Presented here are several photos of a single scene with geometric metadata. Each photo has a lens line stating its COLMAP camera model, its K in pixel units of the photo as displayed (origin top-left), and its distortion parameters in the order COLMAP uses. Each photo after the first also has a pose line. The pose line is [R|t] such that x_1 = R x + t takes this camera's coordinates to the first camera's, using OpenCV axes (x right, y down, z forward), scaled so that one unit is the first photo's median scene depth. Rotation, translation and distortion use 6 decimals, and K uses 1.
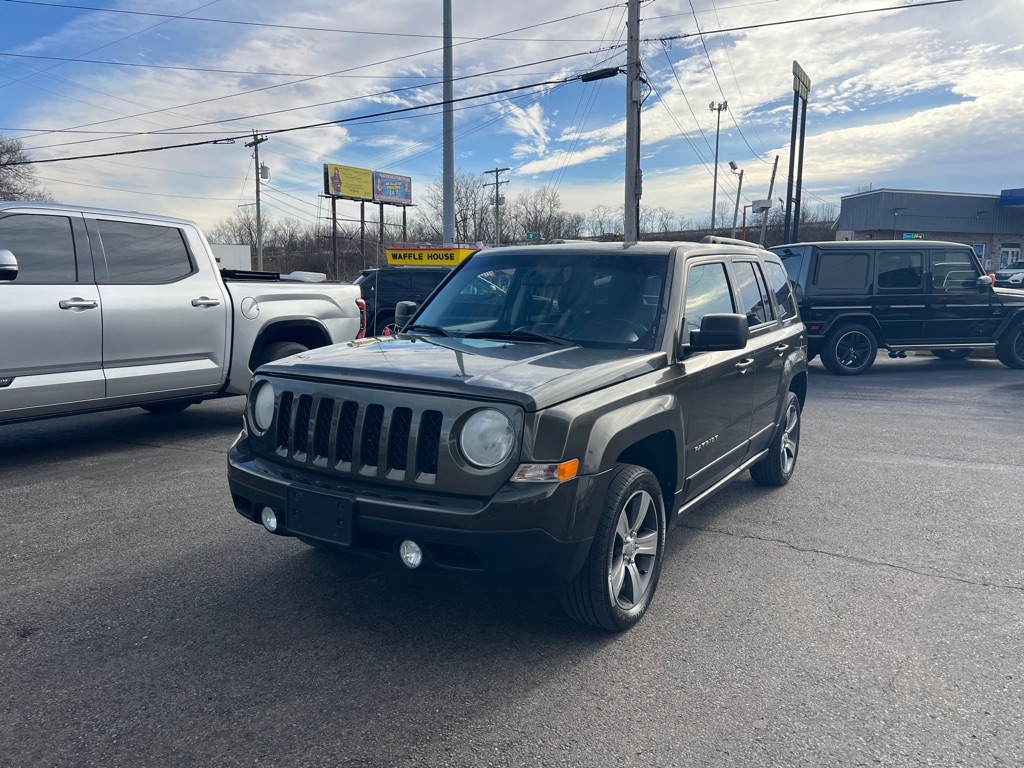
lens RADIAL K [[764.9, 0, 510.3], [0, 764.9, 389.0], [0, 0, 1]] dist [0.043856, -0.050120]
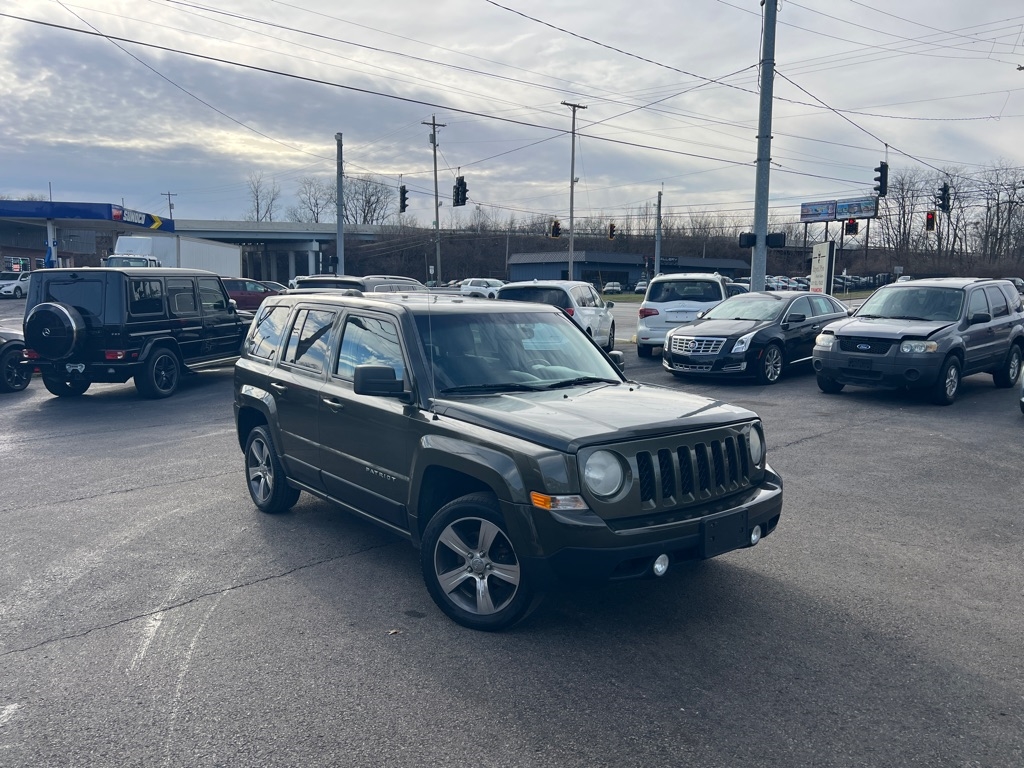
lens RADIAL K [[764.9, 0, 513.9], [0, 764.9, 385.4], [0, 0, 1]] dist [0.043856, -0.050120]
pose [[0.326573, -0.121389, 0.937344, -0.367276], [0.133341, 0.987717, 0.081456, -0.055040], [-0.935719, 0.098385, 0.338748, 0.206970]]
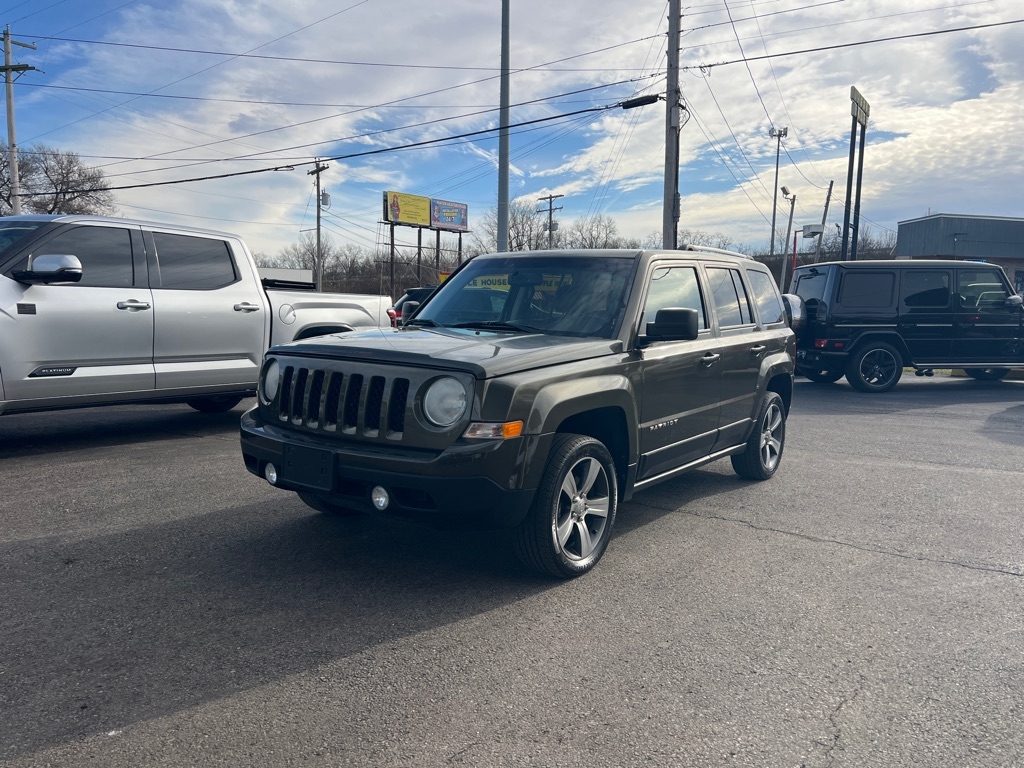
lens RADIAL K [[762.7, 0, 508.0], [0, 762.7, 391.3], [0, 0, 1]] dist [0.050413, -0.059691]
pose [[0.997166, 0.016176, -0.073469, 0.034946], [-0.018374, 0.999401, -0.029342, 0.018549], [0.072951, 0.030608, 0.996866, -0.039341]]
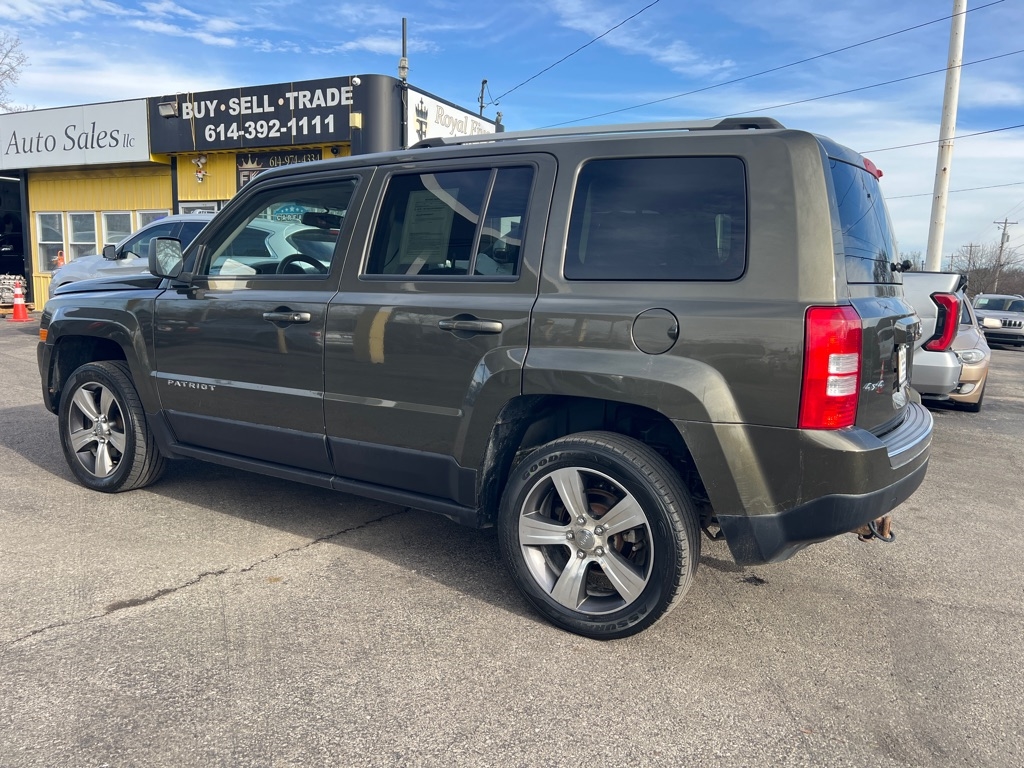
lens RADIAL K [[764.9, 0, 494.0], [0, 764.9, 385.4], [0, 0, 1]] dist [0.043856, -0.050120]
pose [[0.012222, 0.121494, -0.992517, 0.366893], [-0.177935, 0.977013, 0.117405, -0.031355], [0.983966, 0.175169, 0.033559, 0.417234]]
